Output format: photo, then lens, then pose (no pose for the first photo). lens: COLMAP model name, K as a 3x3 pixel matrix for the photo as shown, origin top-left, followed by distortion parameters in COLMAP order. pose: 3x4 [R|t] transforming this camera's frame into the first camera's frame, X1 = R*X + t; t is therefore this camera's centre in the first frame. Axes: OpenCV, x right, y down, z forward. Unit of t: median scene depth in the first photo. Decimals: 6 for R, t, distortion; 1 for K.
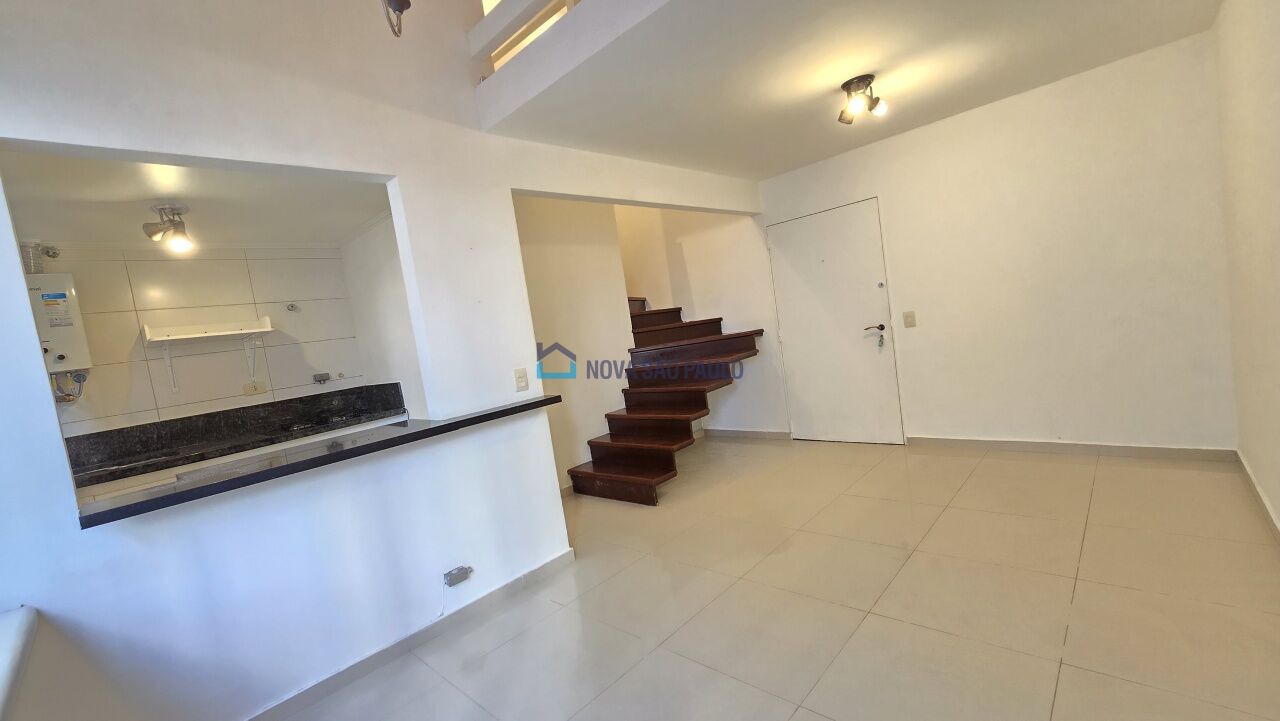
lens RADIAL K [[525.8, 0, 636.6], [0, 525.8, 364.3], [0, 0, 1]] dist [-0.001526, -0.000001]
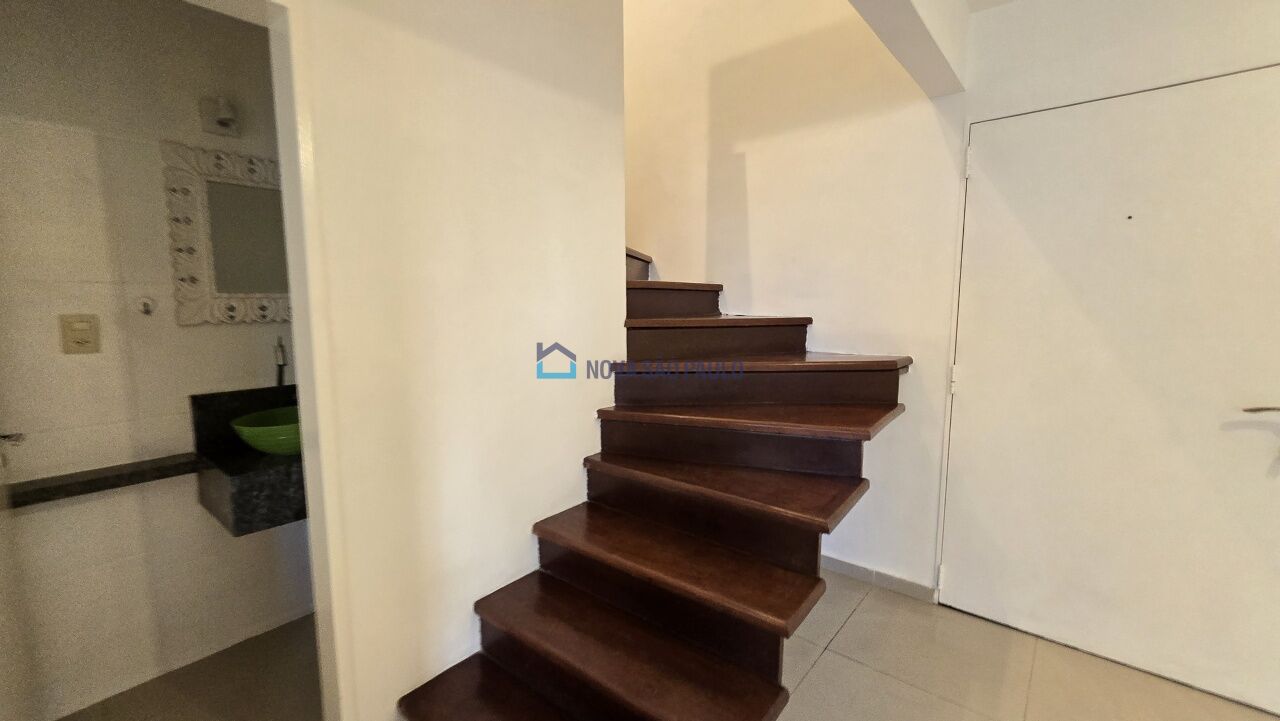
lens RADIAL K [[537.8, 0, 630.4], [0, 537.8, 358.1], [0, 0, 1]] dist [-0.001013, -0.000120]
pose [[0.988804, 0.134461, 0.064708, -0.037541], [-0.136526, 0.990223, 0.028609, -0.062114], [-0.060228, -0.037123, 0.997494, 0.723631]]
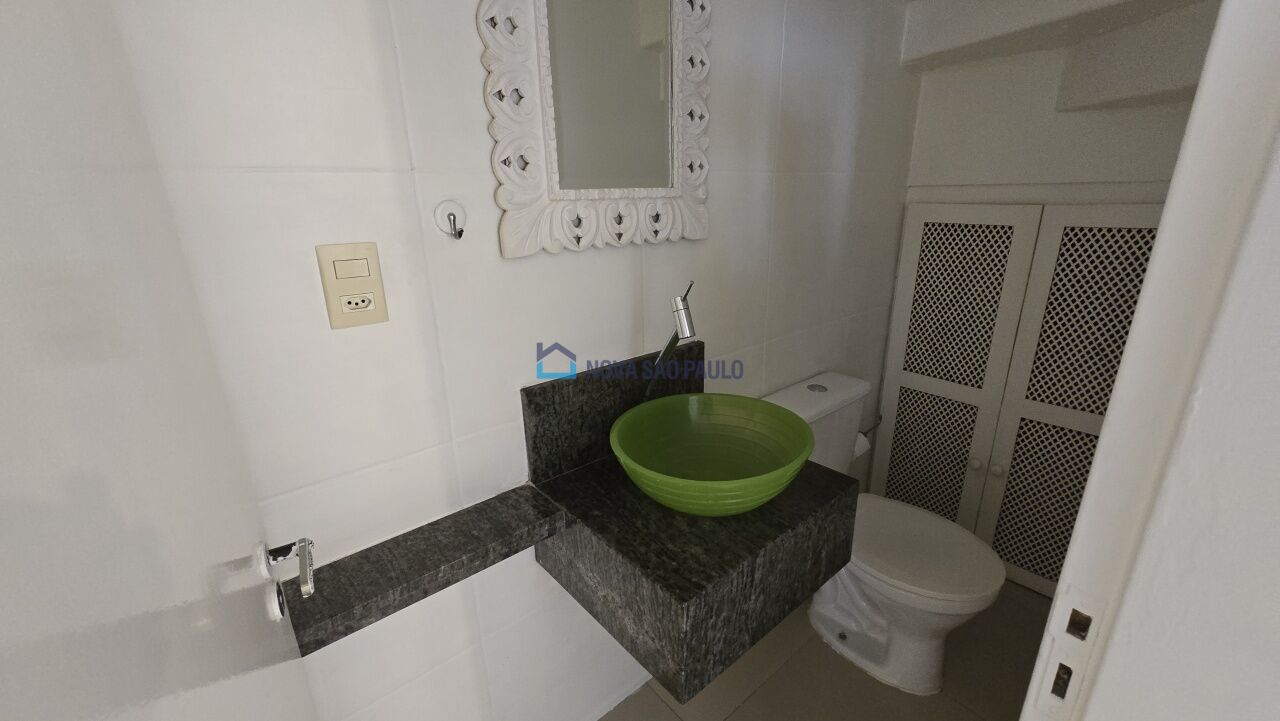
lens RADIAL K [[521.6, 0, 640.0], [0, 521.6, 360.5], [0, 0, 1]] dist [-0.002265, -0.000237]
pose [[0.985325, 0.157253, -0.066383, -0.324882], [-0.135895, 0.958040, 0.252373, -0.045838], [0.103284, -0.239648, 0.965350, 0.995317]]
